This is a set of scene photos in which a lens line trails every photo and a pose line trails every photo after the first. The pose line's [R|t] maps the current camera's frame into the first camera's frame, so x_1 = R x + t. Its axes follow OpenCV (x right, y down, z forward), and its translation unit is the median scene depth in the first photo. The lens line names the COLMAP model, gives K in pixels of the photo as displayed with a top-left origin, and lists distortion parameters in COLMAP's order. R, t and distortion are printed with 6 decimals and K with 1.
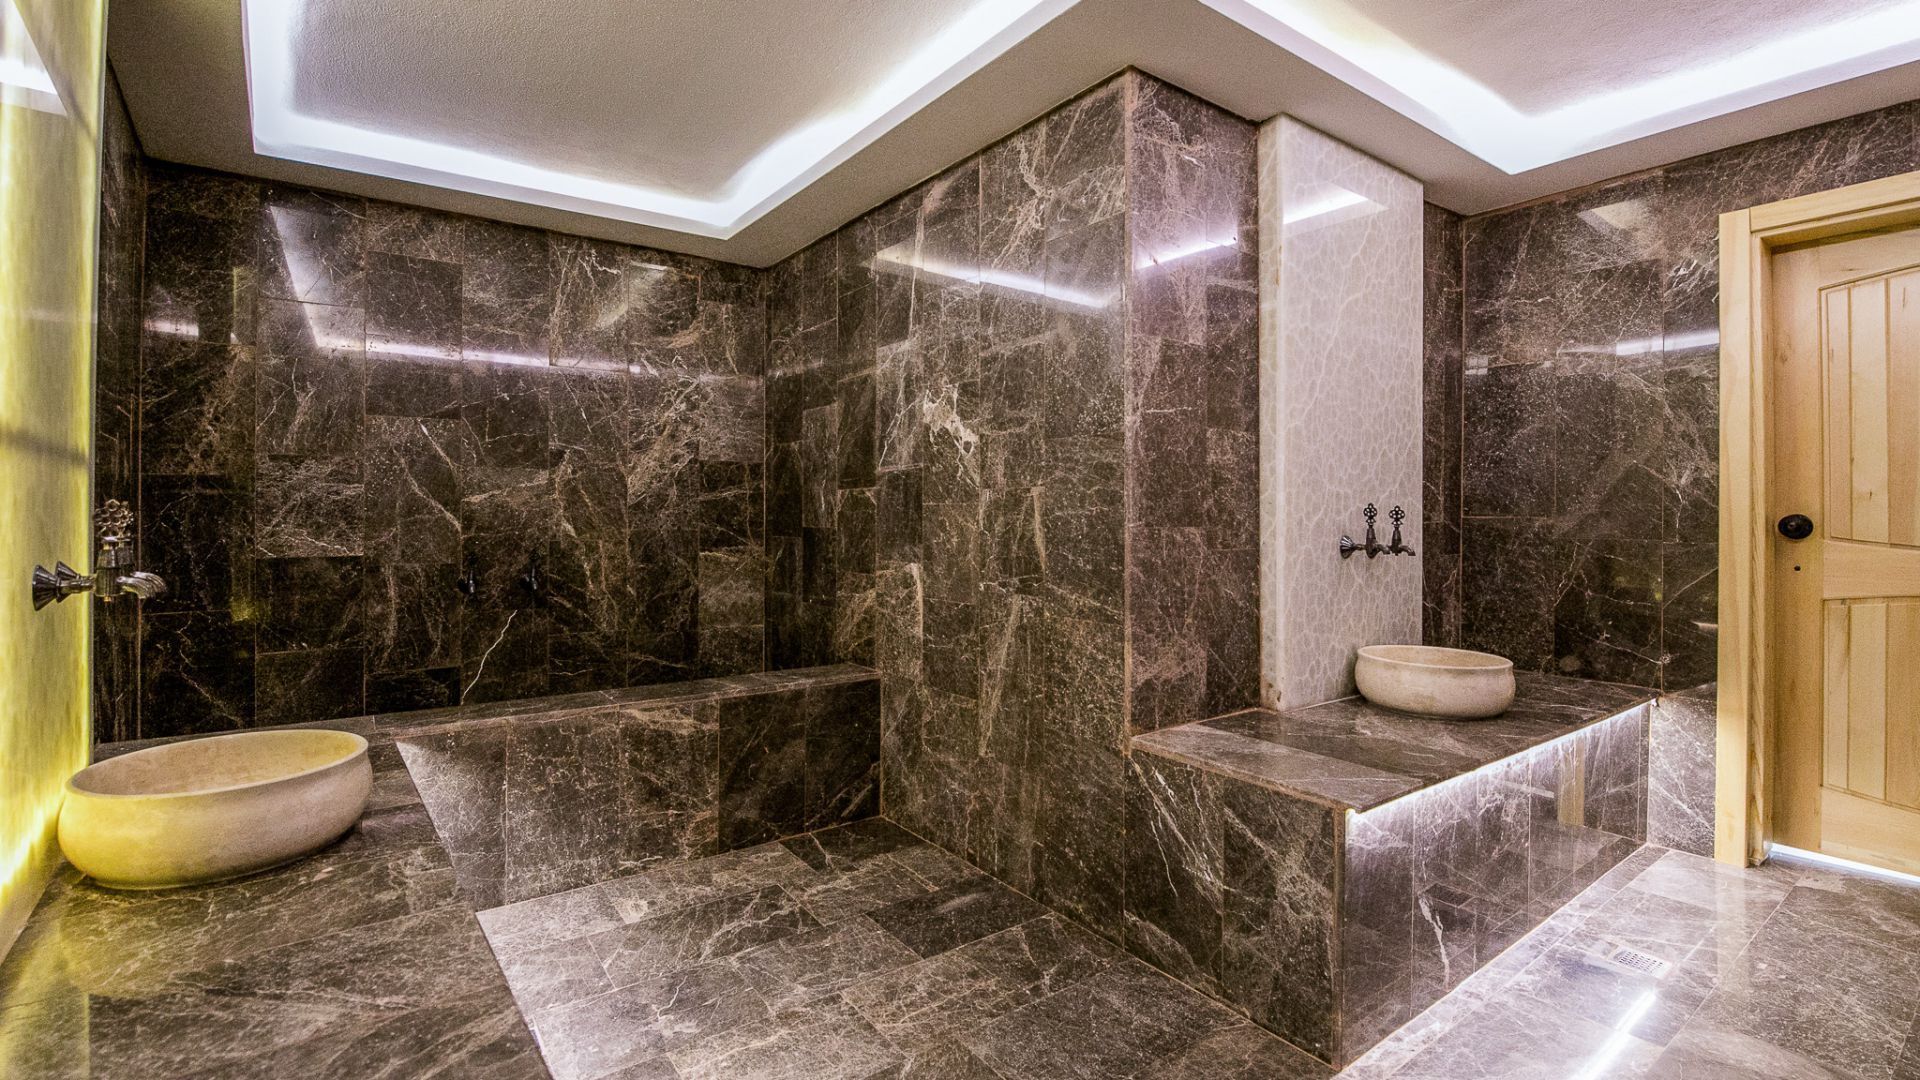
lens RADIAL K [[902.1, 0, 938.0], [0, 902.1, 516.2], [0, 0, 1]] dist [-0.000714, -0.000040]
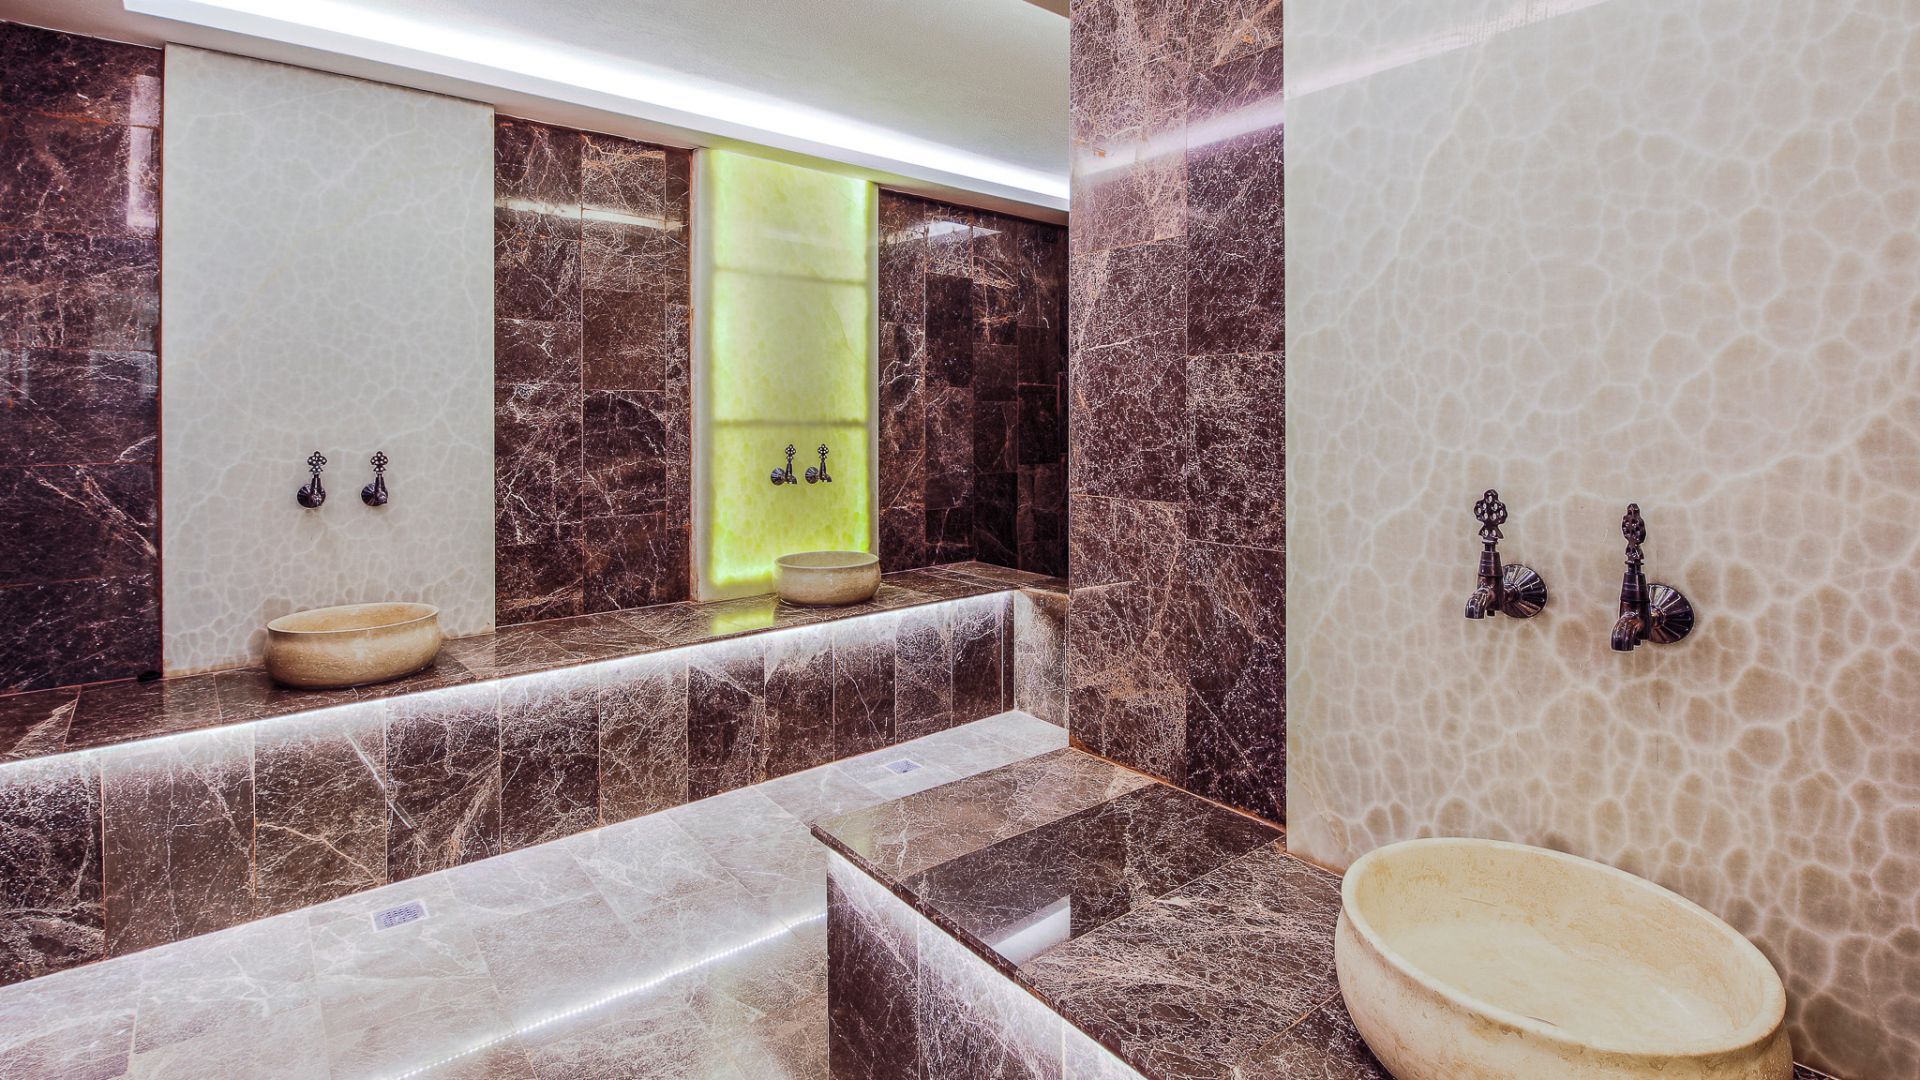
lens RADIAL K [[887.4, 0, 986.8], [0, 887.4, 413.0], [0, 0, 1]] dist [0.000595, -0.000110]
pose [[0.063608, -0.005568, -0.997959, 0.956895], [0.003786, 0.999979, -0.005338, -0.053414], [0.997968, -0.003439, 0.063627, 0.817705]]
